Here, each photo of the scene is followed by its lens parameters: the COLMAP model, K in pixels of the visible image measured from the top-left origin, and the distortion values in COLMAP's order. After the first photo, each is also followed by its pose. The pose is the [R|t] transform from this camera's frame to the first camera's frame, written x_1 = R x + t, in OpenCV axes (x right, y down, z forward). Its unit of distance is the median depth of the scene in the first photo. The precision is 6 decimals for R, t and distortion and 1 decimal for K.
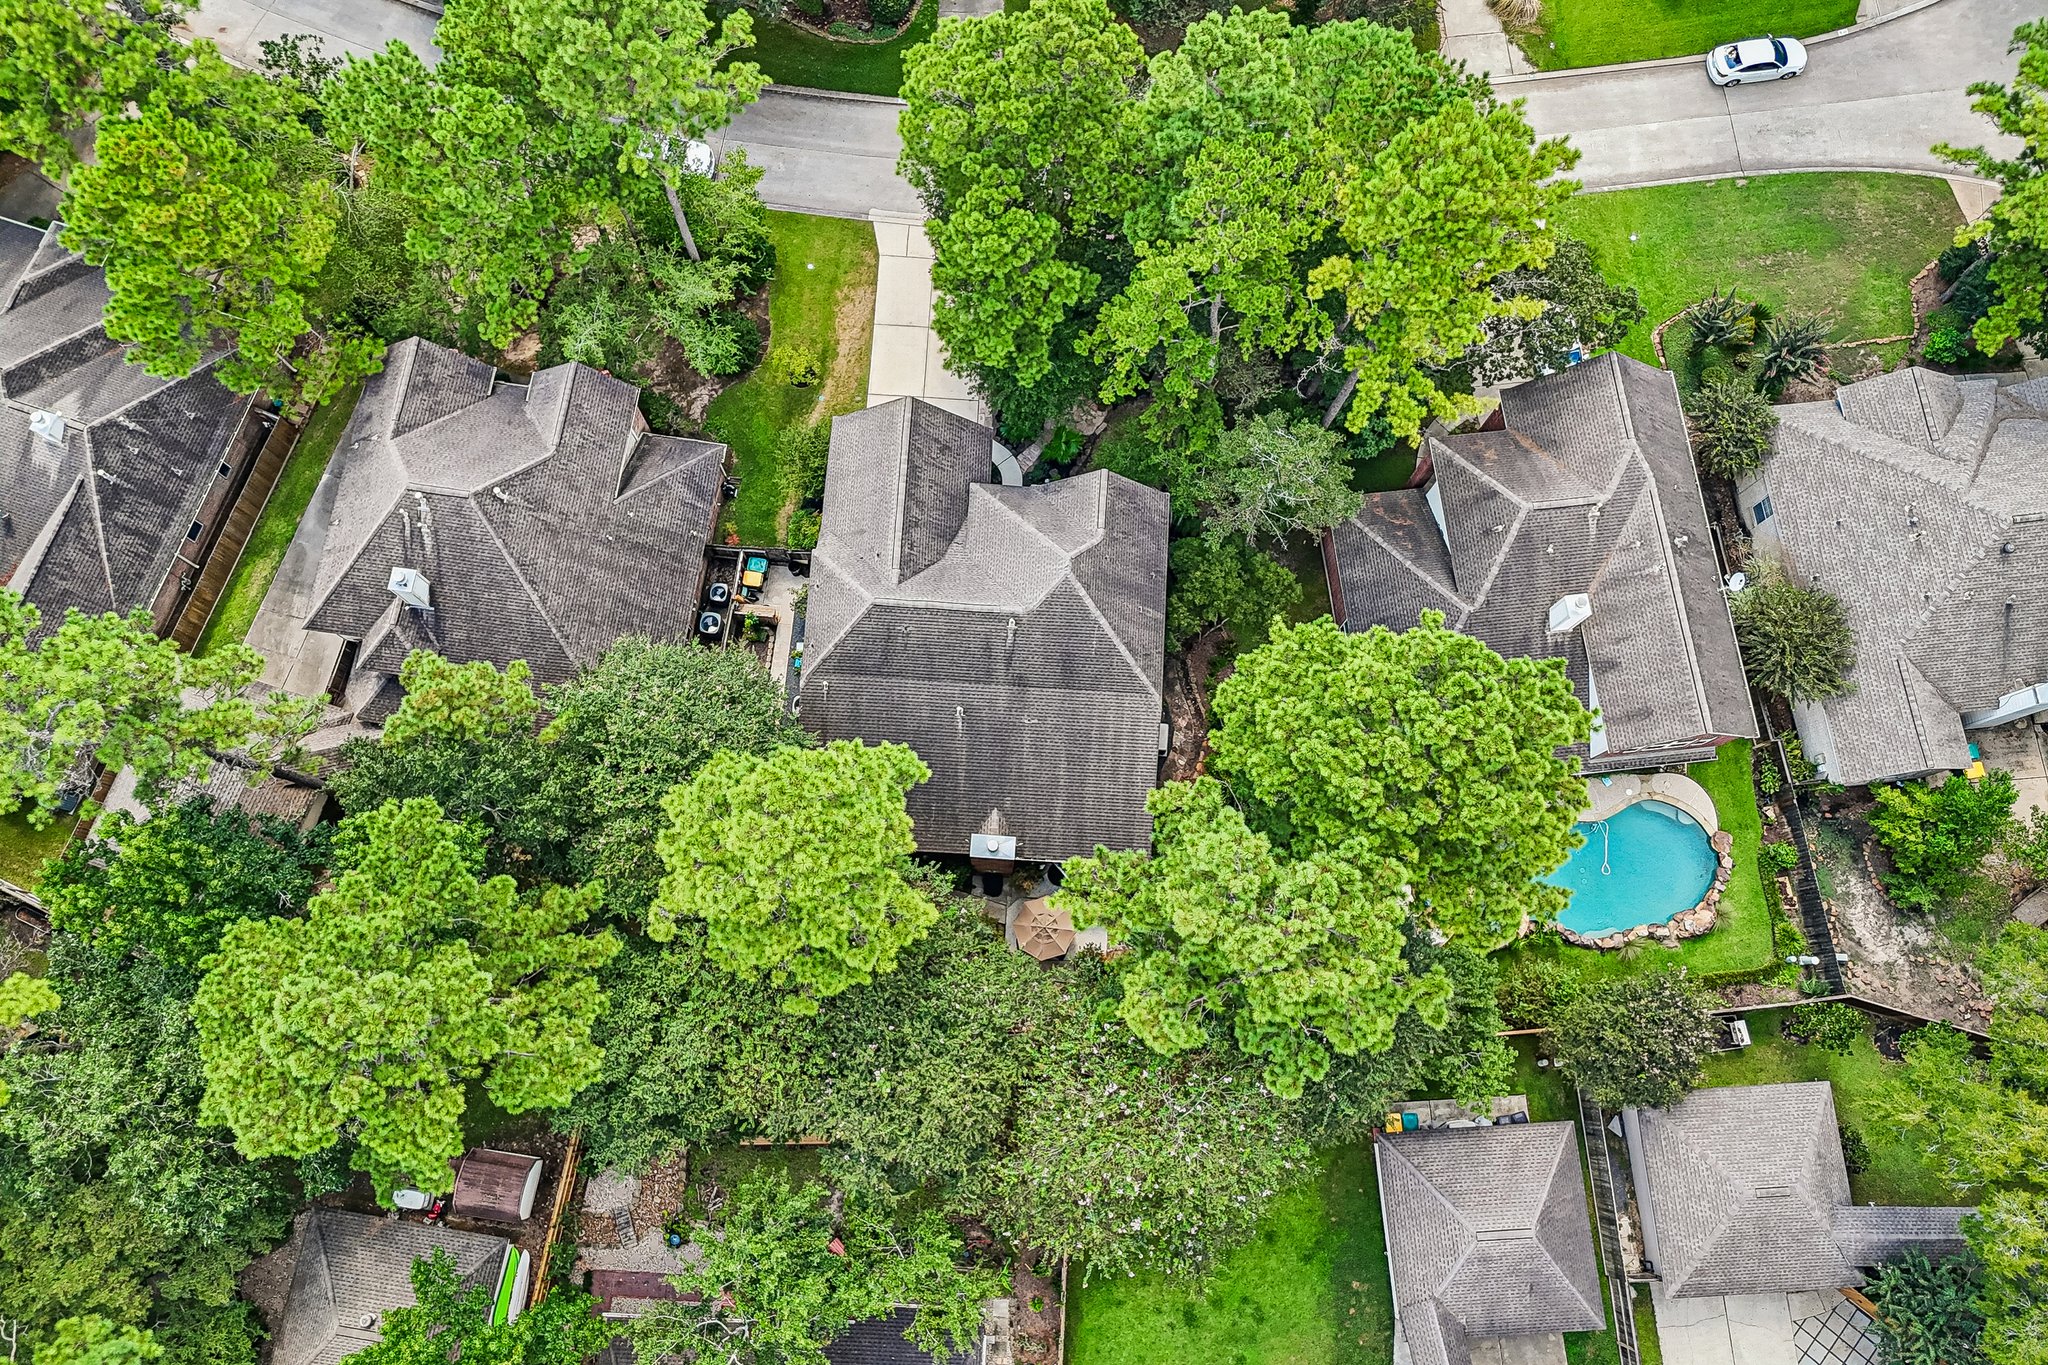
lens RADIAL K [[1648.0, 0, 1024.0], [0, 1648.0, 682.5], [0, 0, 1]] dist [0.048463, -0.004185]
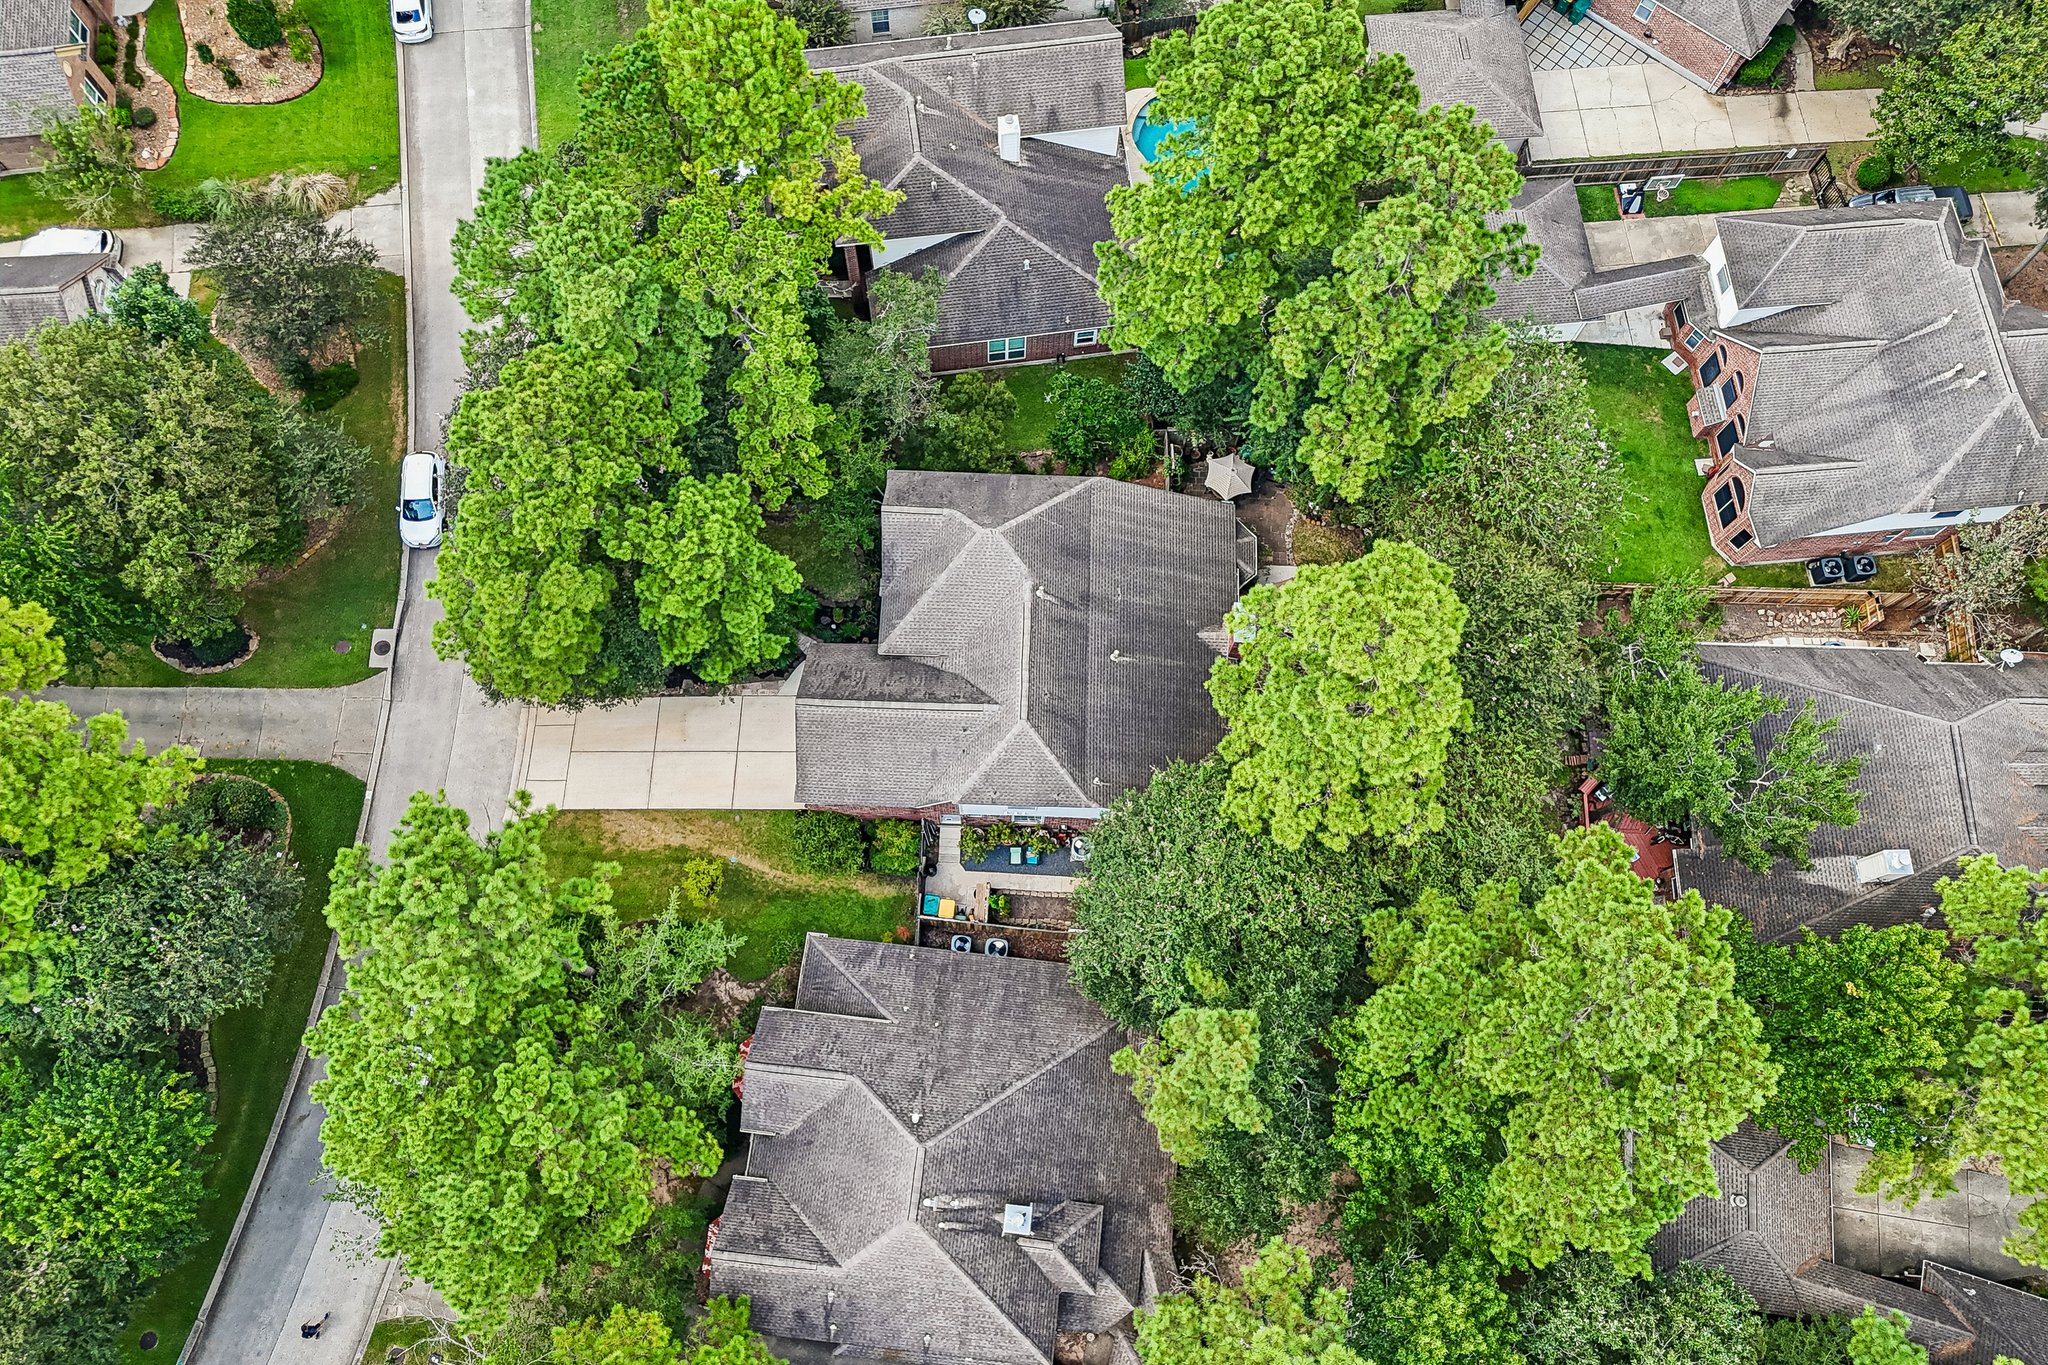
lens RADIAL K [[1648.0, 0, 1024.0], [0, 1648.0, 682.5], [0, 0, 1]] dist [0.048463, -0.004185]
pose [[-0.034984, -0.945383, 0.324078, -0.375164], [0.959542, 0.058879, 0.275342, -0.310095], [-0.279385, 0.320599, 0.905075, 0.090108]]
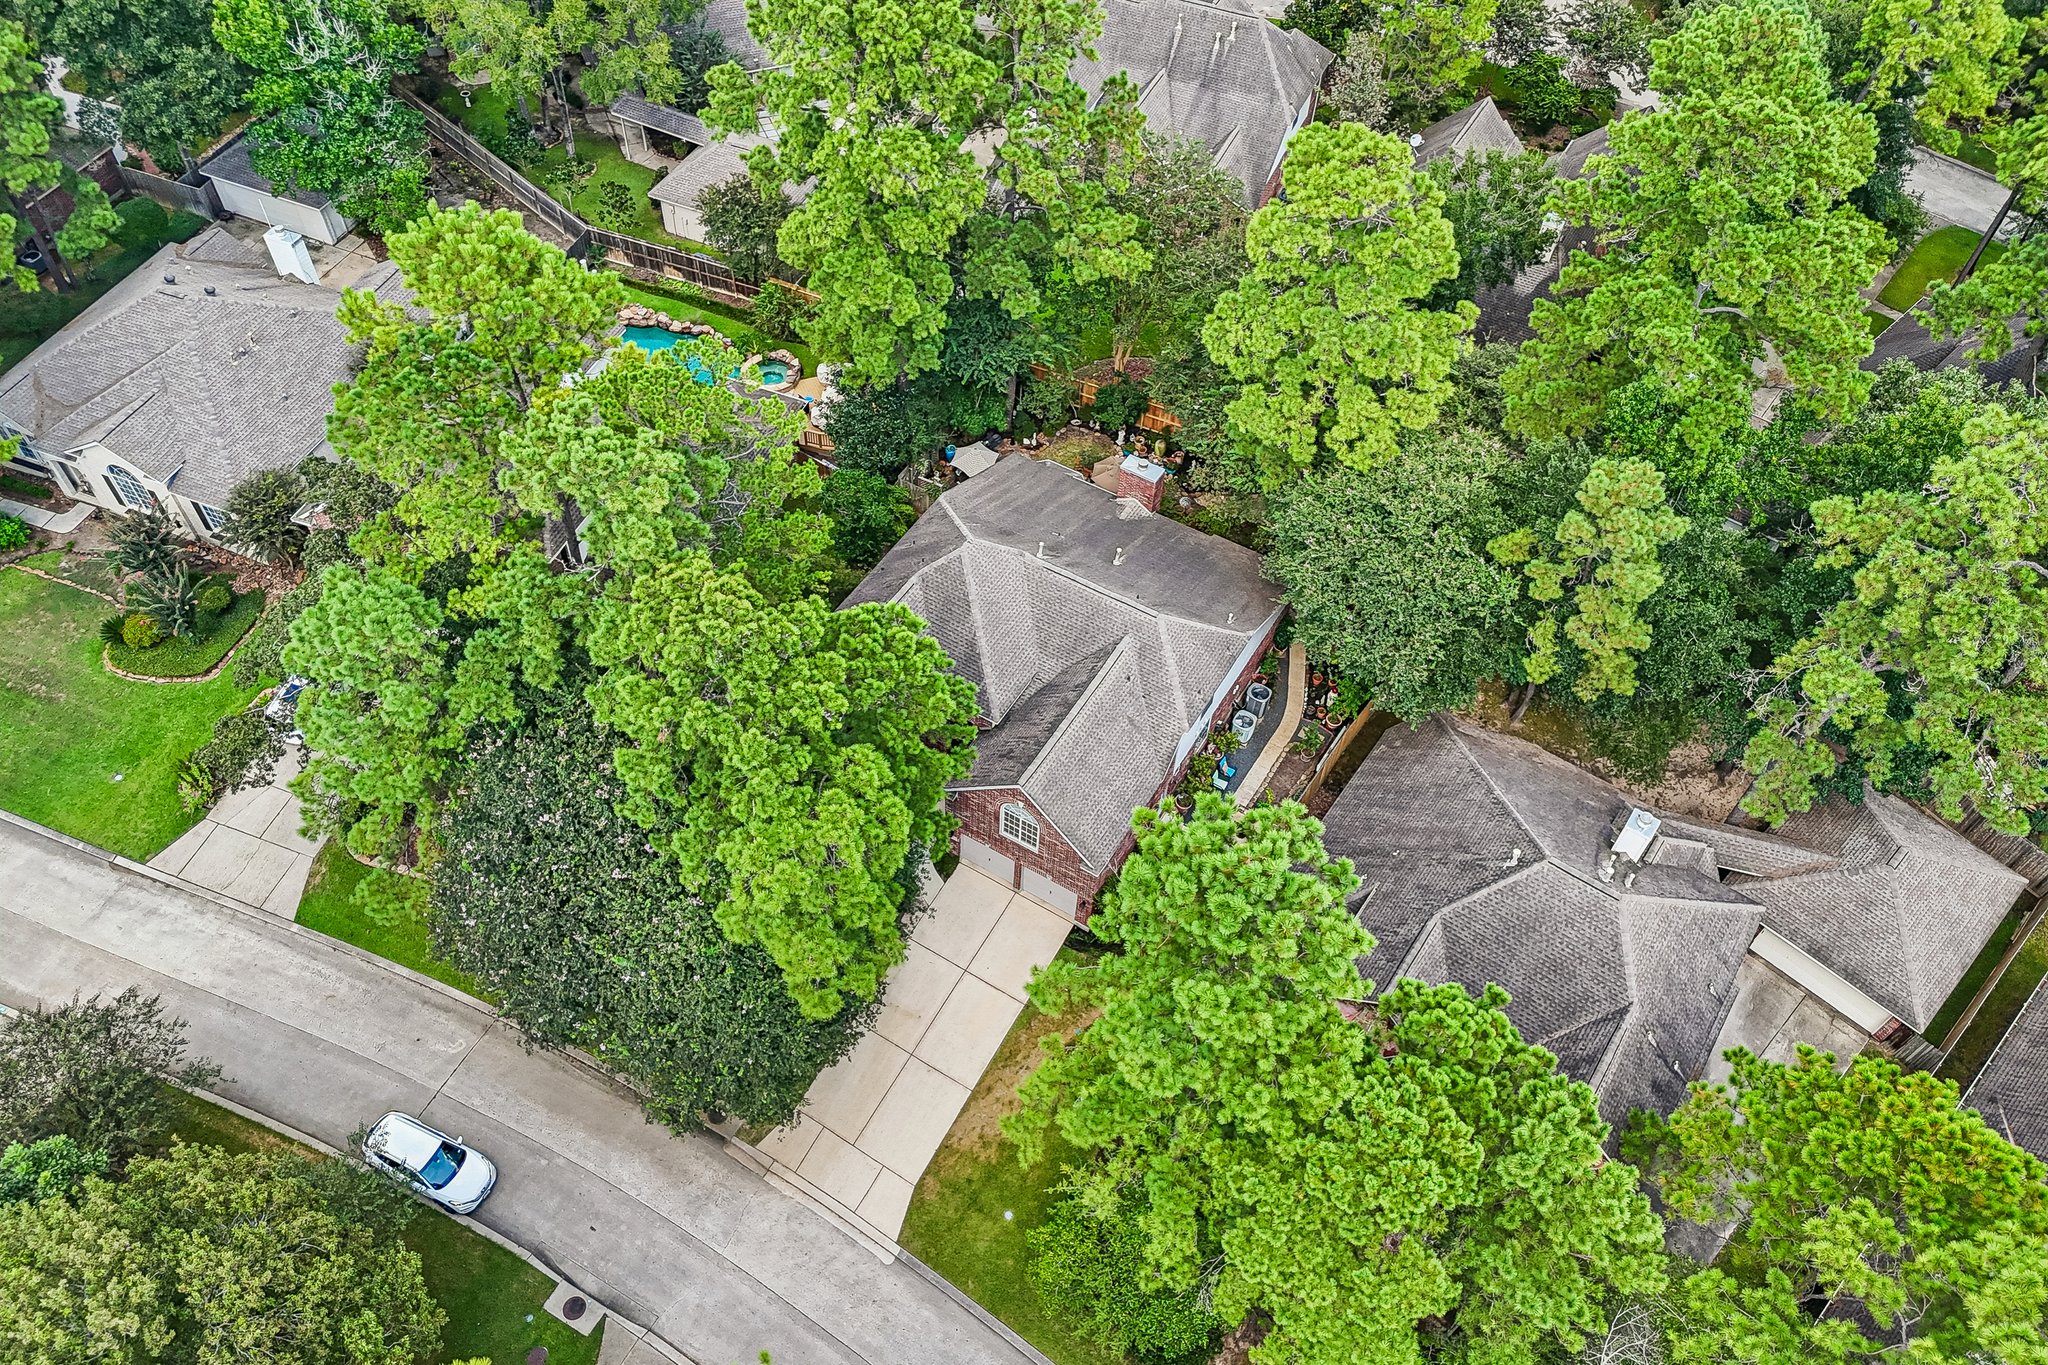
lens RADIAL K [[1648.0, 0, 1024.0], [0, 1648.0, 682.5], [0, 0, 1]] dist [0.048463, -0.004185]
pose [[-0.897290, -0.351819, 0.266634, -0.278704], [0.414199, -0.462092, 0.784162, -0.804188], [-0.152673, 0.814061, 0.560354, 0.481446]]
